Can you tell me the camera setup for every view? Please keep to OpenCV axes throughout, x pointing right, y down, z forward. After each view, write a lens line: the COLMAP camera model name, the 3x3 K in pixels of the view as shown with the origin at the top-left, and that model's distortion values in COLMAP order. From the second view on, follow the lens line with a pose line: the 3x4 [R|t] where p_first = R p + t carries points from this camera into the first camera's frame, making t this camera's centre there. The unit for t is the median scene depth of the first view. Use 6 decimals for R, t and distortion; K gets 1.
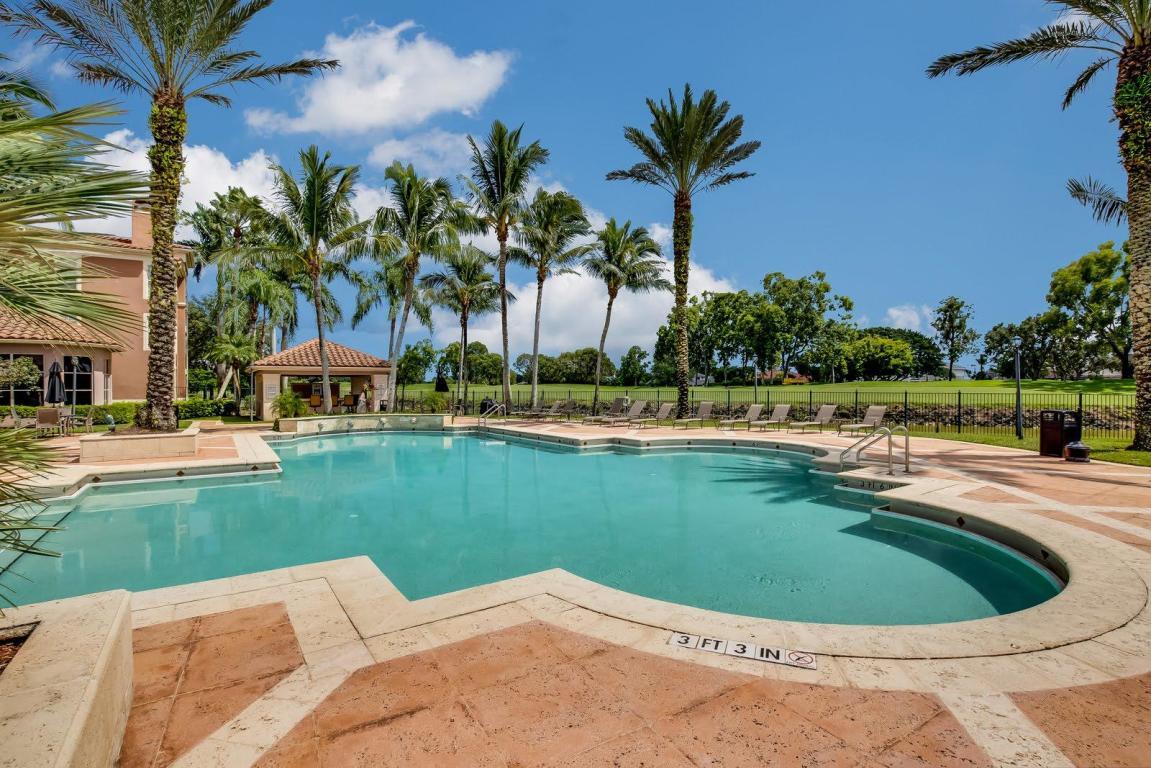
lens RADIAL K [[551.8, 0, 575.5], [0, 551.8, 384.0], [0, 0, 1]] dist [-0.029821, -0.000047]
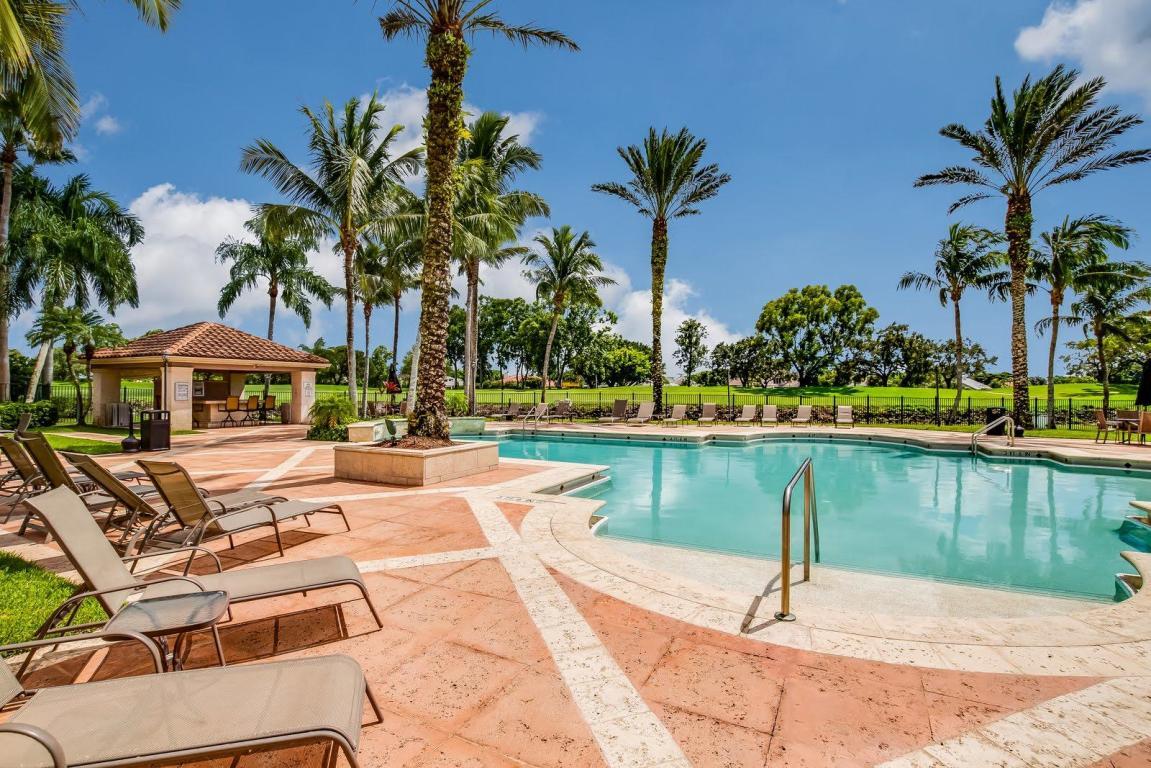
lens RADIAL K [[554.7, 0, 575.5], [0, 554.7, 384.0], [0, 0, 1]] dist [-0.000689, -0.000155]
pose [[0.875529, 0.016846, 0.482871, -0.141092], [-0.015278, 0.999858, -0.007181, 0.000511], [-0.482924, -0.001090, 0.875662, 0.026916]]
